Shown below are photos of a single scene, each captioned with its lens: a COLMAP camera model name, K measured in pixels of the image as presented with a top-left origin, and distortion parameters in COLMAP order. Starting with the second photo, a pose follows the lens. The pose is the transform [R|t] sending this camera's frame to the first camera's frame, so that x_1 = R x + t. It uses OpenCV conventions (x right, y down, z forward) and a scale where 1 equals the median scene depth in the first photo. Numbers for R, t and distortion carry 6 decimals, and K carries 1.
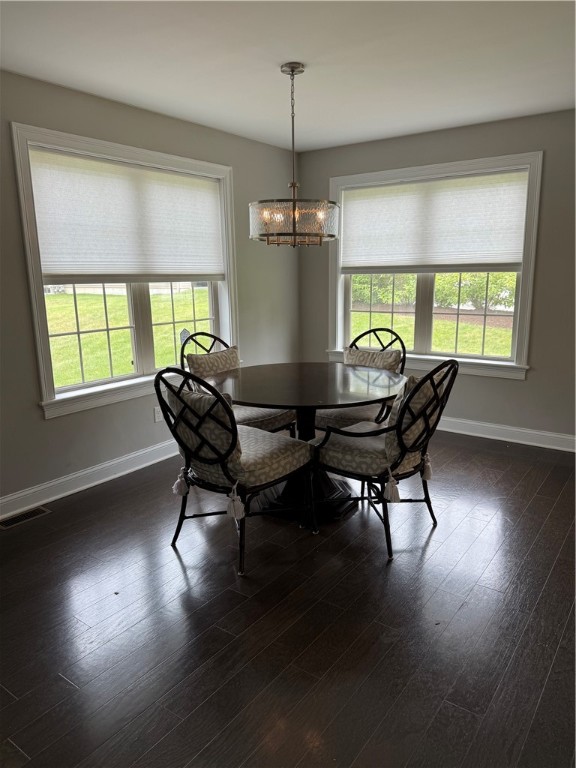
lens RADIAL K [[548.4, 0, 304.0], [0, 548.4, 391.5], [0, 0, 1]] dist [0.154952, -0.229560]
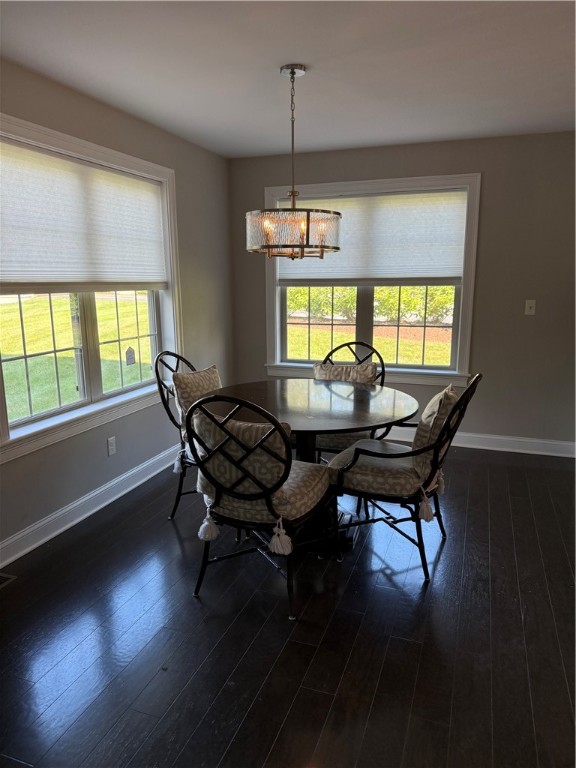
lens RADIAL K [[549.9, 0, 288.9], [0, 549.9, 396.9], [0, 0, 1]] dist [0.090001, -0.135394]
pose [[0.967129, -0.043239, 0.250583, -0.242296], [0.044584, 0.999006, 0.000310, -0.024388], [-0.250347, 0.010872, 0.968095, 0.087430]]
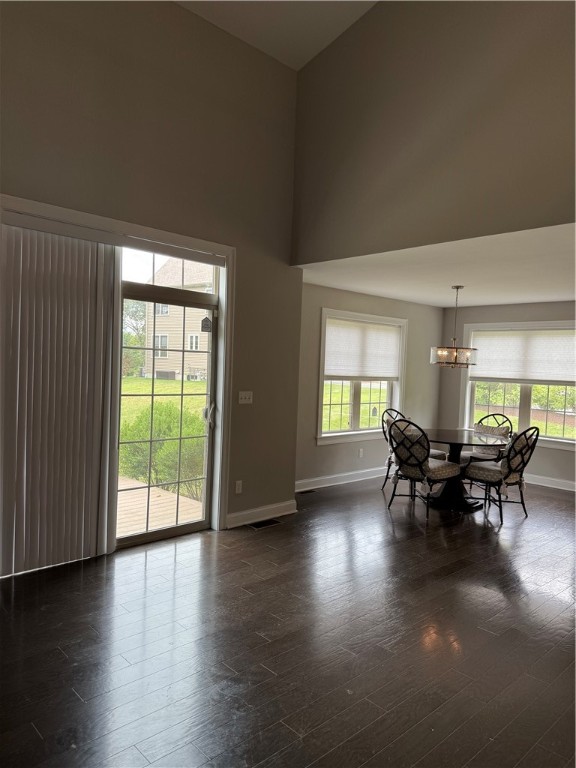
lens RADIAL K [[550.9, 0, 292.1], [0, 550.9, 380.0], [0, 0, 1]] dist [0.154178, -0.324809]
pose [[0.978803, 0.056849, -0.196754, -0.167163], [-0.093357, 0.978935, -0.181578, 0.176536], [0.182287, 0.196097, 0.963492, -0.913340]]
